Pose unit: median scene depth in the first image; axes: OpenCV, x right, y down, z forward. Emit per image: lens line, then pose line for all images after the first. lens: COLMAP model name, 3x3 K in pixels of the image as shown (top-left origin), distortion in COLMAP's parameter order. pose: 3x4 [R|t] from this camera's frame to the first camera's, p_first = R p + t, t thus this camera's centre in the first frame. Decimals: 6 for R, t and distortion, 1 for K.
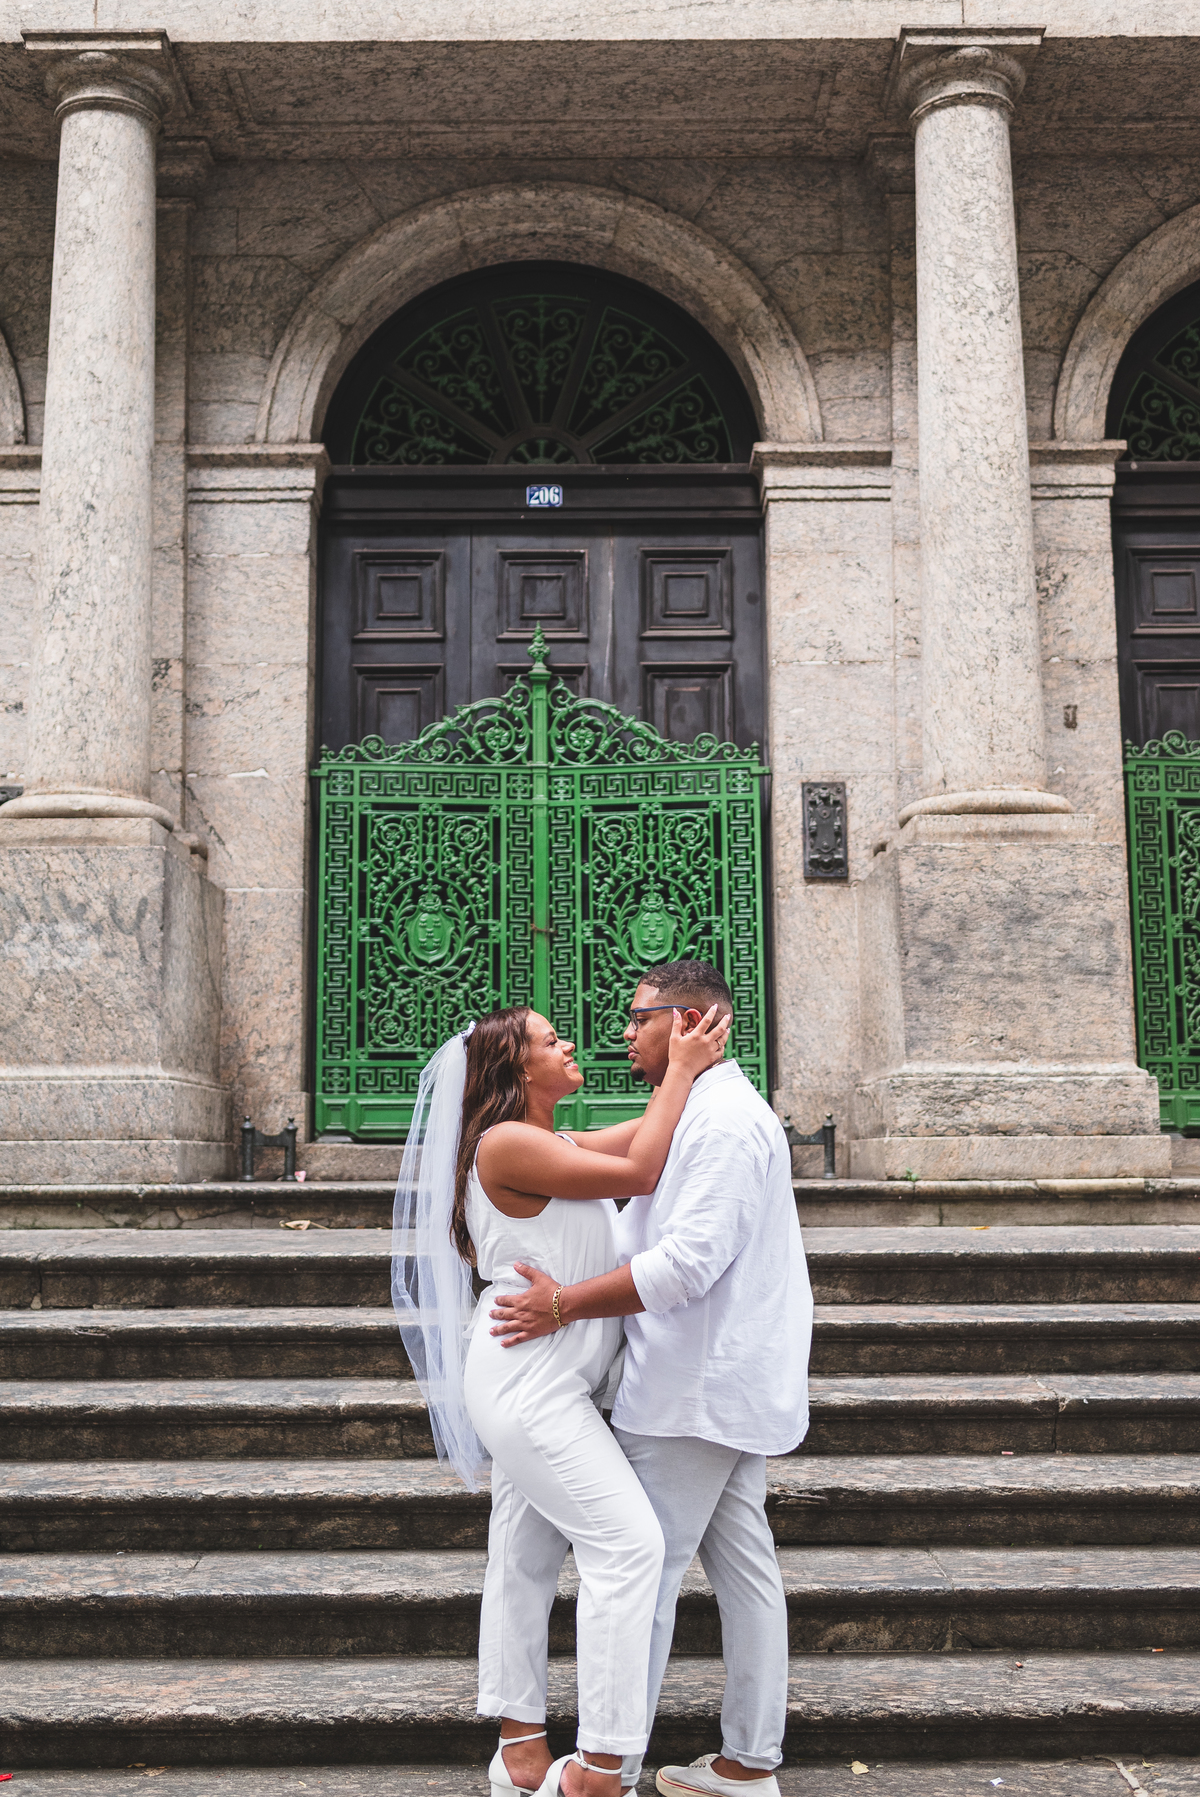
lens RADIAL K [[1832.1, 0, 596.1], [0, 1832.1, 893.7], [0, 0, 1]] dist [0.001101, 0.000673]
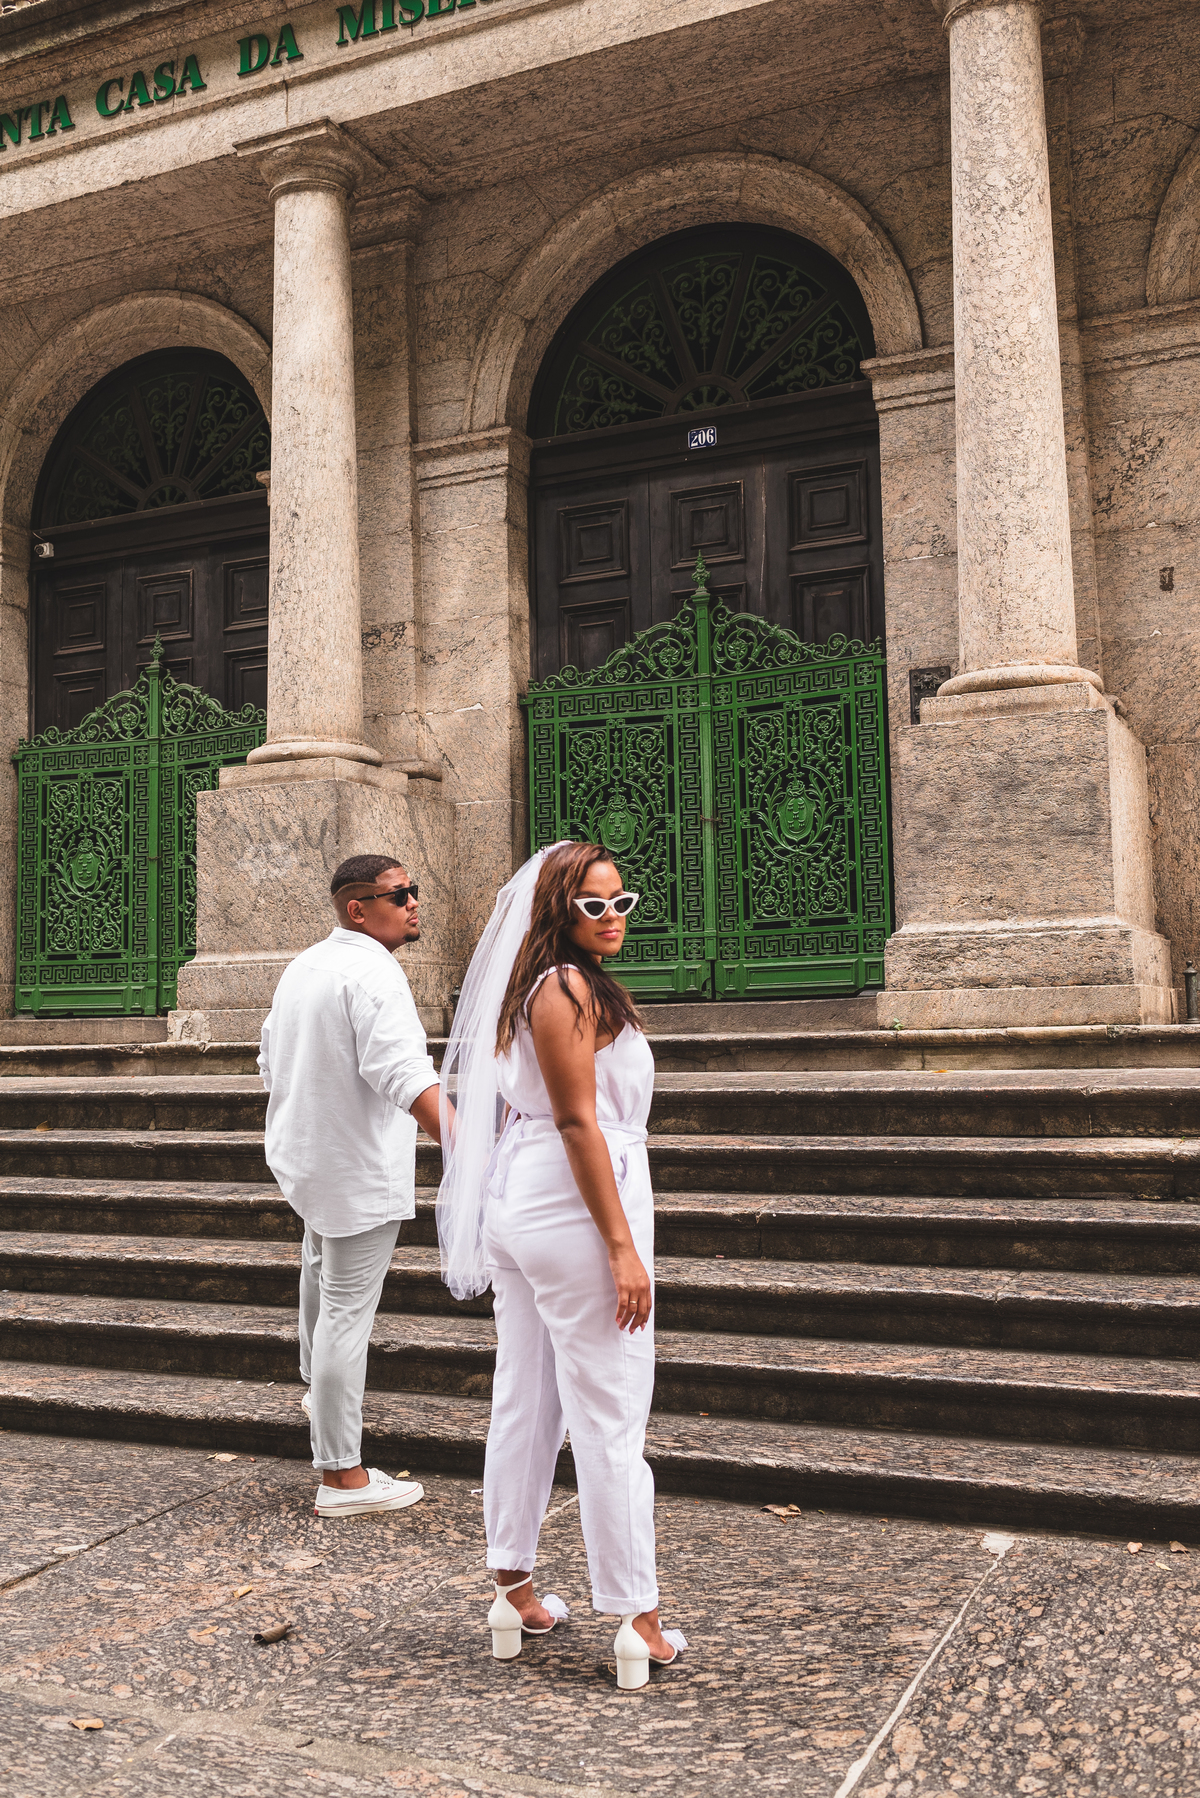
lens RADIAL K [[1697.6, 0, 608.5], [0, 1697.6, 888.6], [0, 0, 1]] dist [0.002578, -0.007869]
pose [[0.909014, -0.047142, -0.414090, 0.356019], [0.074995, 0.995866, 0.051255, 0.003661], [0.409962, -0.077646, 0.908792, -0.005497]]
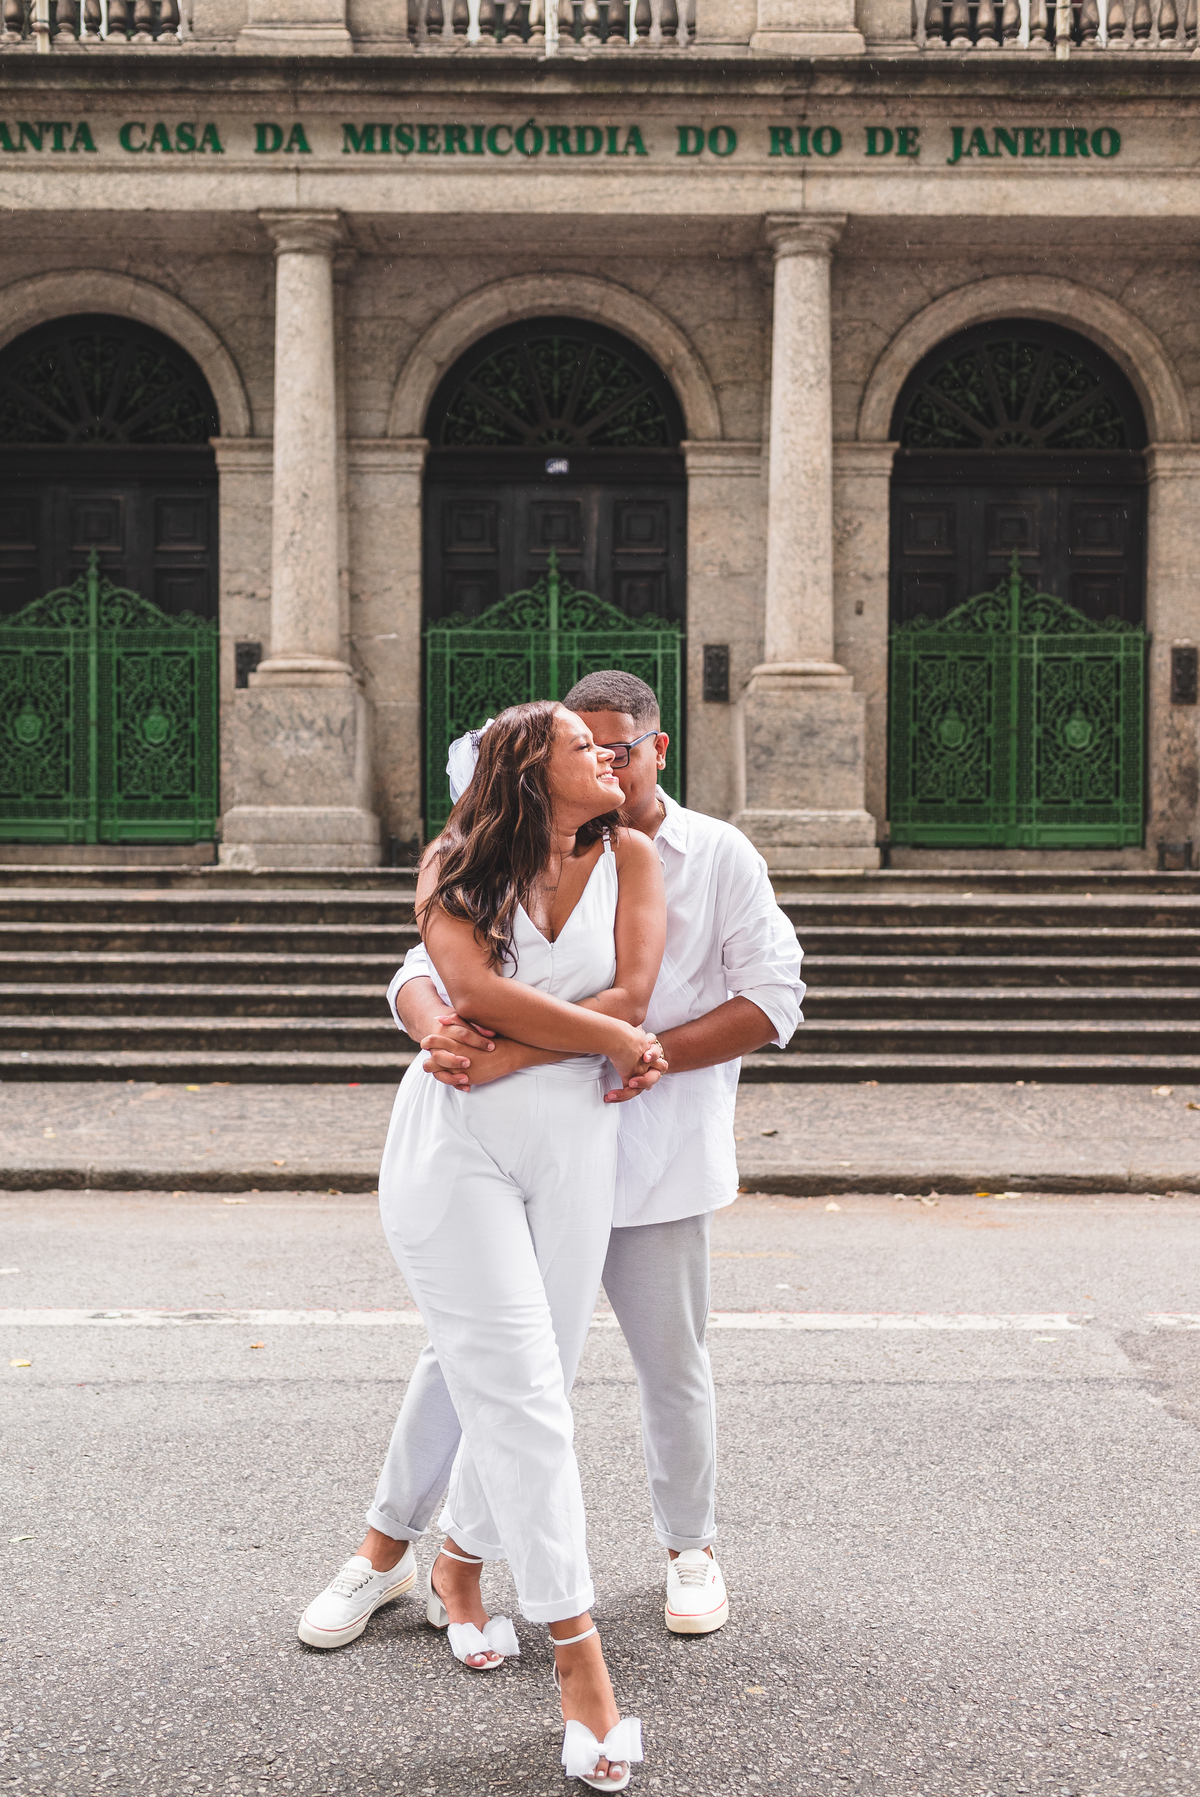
lens RADIAL K [[1719.2, 0, 599.4], [0, 1719.2, 888.1], [0, 0, 1]] dist [0.003090, -0.008414]
pose [[0.999944, 0.010121, 0.003196, 0.009702], [-0.010507, 0.986498, 0.163438, -0.097327], [-0.001499, -0.163462, 0.986549, -0.644433]]
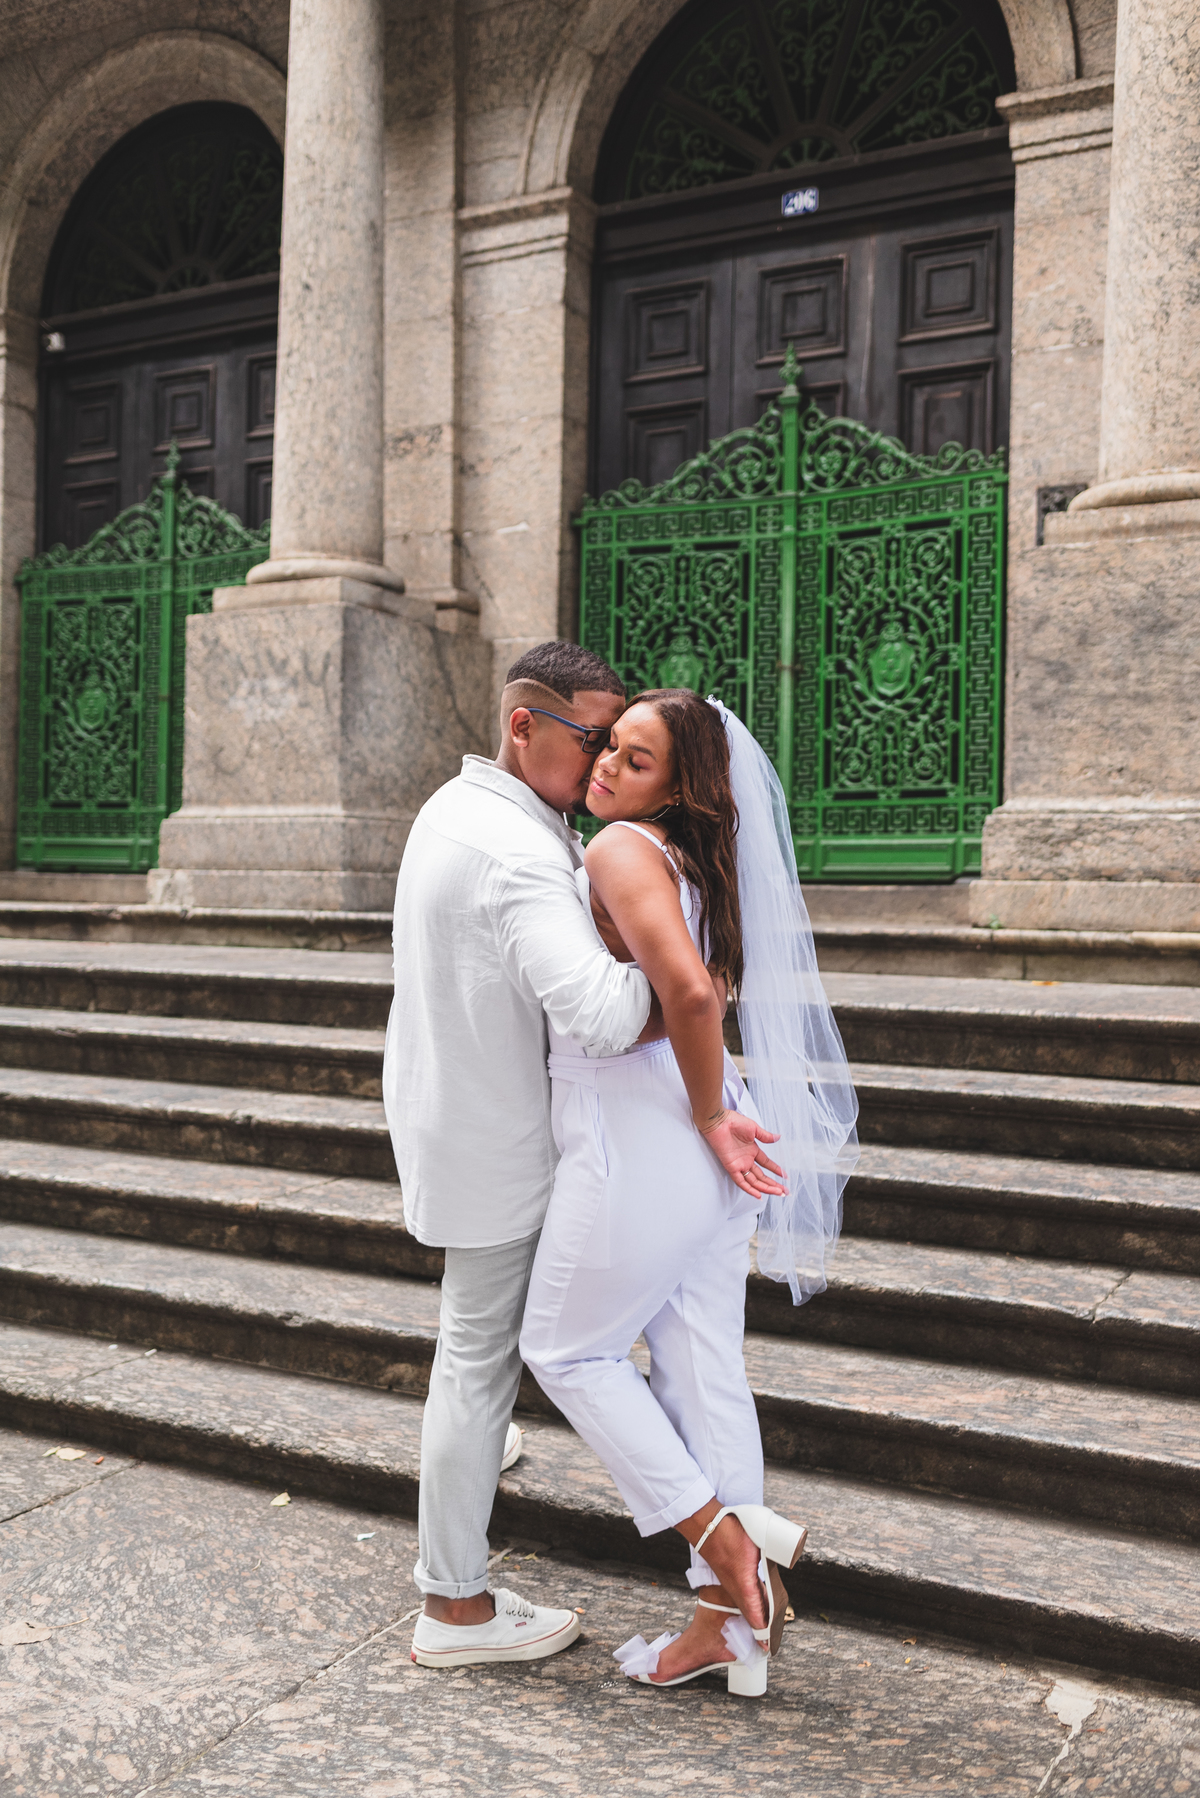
lens RADIAL K [[1710.9, 0, 604.0], [0, 1710.9, 905.1], [0, 0, 1]] dist [0.001683, -0.007563]
pose [[0.877120, 0.023857, -0.479678, 0.325745], [0.045930, 0.990021, 0.133224, 0.019462], [0.478070, -0.138885, 0.867272, 0.145059]]
